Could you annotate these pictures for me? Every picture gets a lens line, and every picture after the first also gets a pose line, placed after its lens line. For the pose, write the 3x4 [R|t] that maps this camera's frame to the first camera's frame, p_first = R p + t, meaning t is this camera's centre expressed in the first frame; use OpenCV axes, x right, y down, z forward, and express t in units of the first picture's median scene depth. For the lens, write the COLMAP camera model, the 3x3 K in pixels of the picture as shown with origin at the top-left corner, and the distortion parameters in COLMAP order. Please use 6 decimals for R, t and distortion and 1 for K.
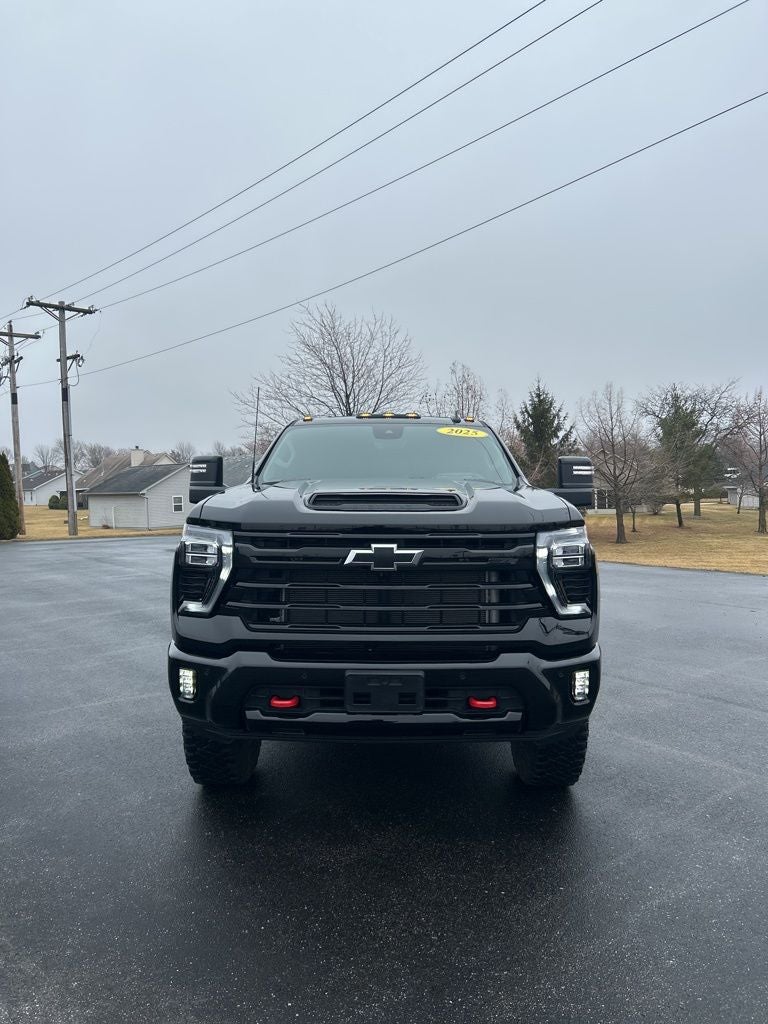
lens RADIAL K [[786.6, 0, 384.1], [0, 786.6, 509.7], [0, 0, 1]] dist [0.042625, -0.052369]
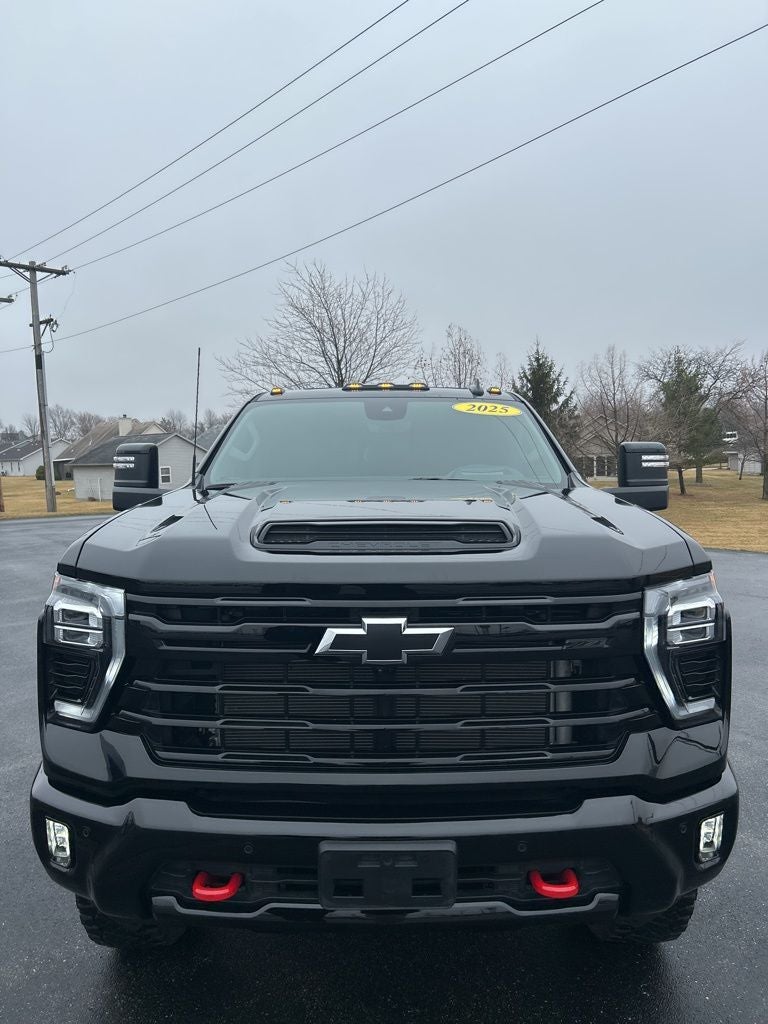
lens RADIAL K [[786.6, 0, 379.9], [0, 786.6, 517.1], [0, 0, 1]] dist [0.042625, -0.052369]
pose [[0.999969, -0.007592, 0.002106, -0.002527], [0.007472, 0.998626, 0.051864, -0.037332], [-0.002497, -0.051846, 0.998652, 0.265684]]
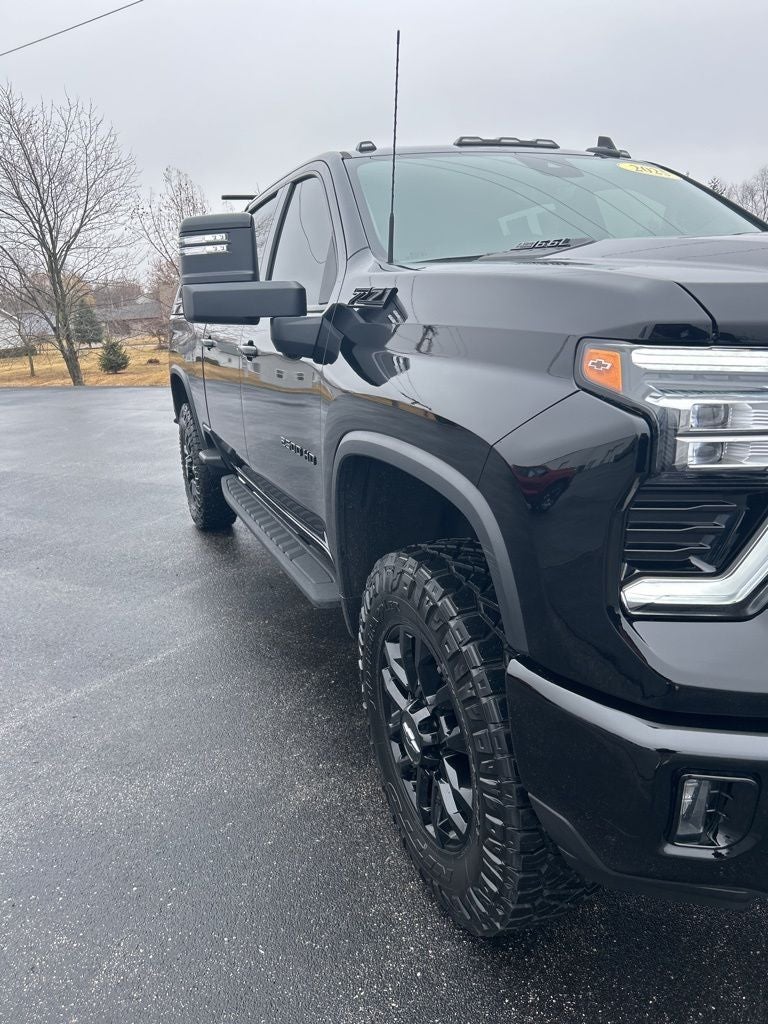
lens RADIAL K [[786.6, 0, 392.5], [0, 786.6, 503.9], [0, 0, 1]] dist [0.042625, -0.052369]
pose [[0.924102, -0.136209, 0.357048, -0.313066], [0.061505, 0.975153, 0.212822, 0.003570], [-0.377165, -0.174709, 0.909518, 0.504538]]
